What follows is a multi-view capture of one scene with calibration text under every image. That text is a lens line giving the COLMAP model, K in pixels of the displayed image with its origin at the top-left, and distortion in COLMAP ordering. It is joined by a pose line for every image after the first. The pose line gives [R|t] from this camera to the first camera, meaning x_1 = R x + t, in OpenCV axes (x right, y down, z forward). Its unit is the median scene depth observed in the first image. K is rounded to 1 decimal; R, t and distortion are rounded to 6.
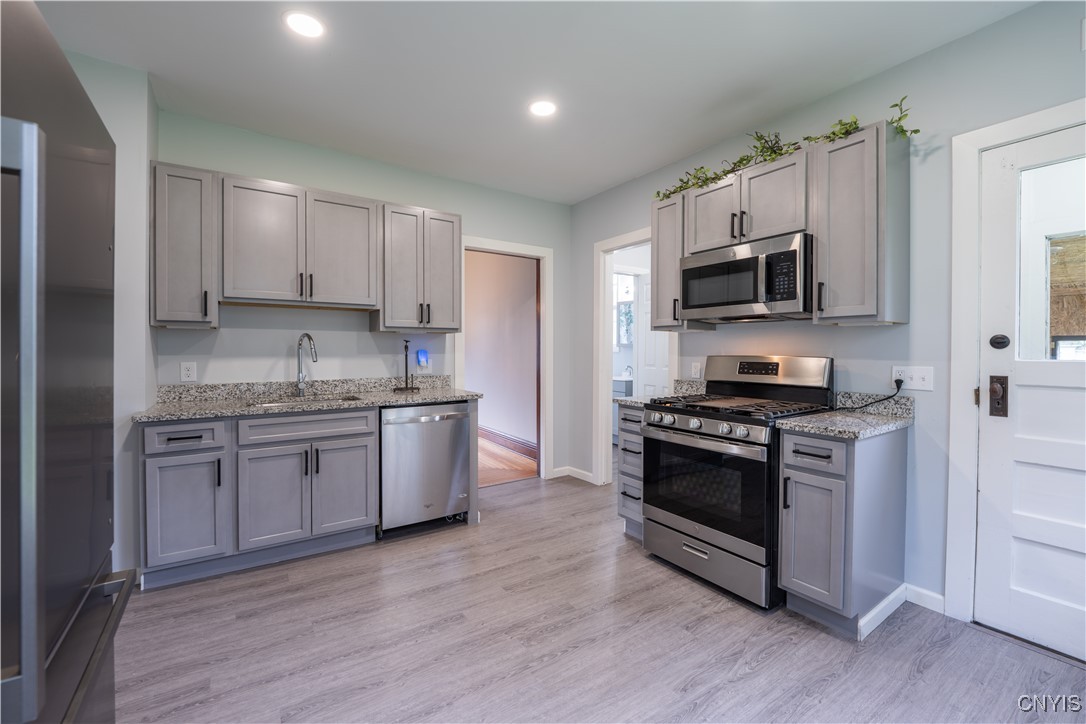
lens RADIAL K [[451.8, 0, 566.0], [0, 451.8, 353.8], [0, 0, 1]] dist [-0.008438, -0.002717]
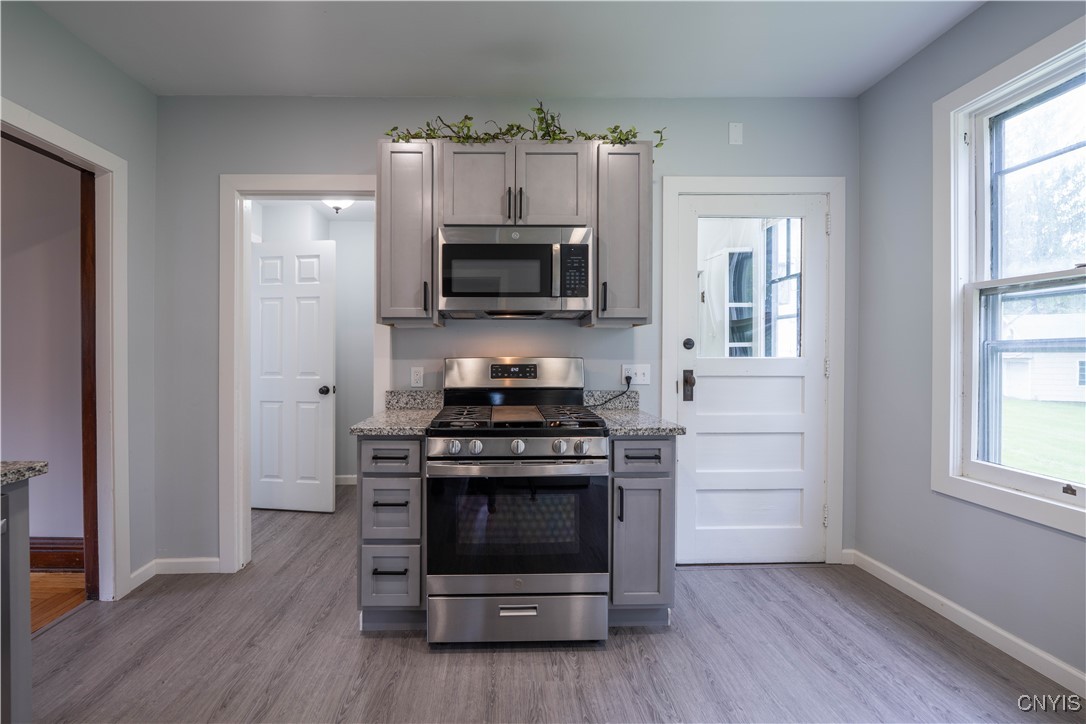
lens RADIAL K [[451.8, 0, 540.8], [0, 451.8, 355.2], [0, 0, 1]] dist [-0.008438, -0.002717]
pose [[0.572823, -0.005931, 0.819657, -0.313015], [0.009976, 0.999950, 0.000264, 0.000692], [-0.819618, 0.008026, 0.572854, 0.516301]]
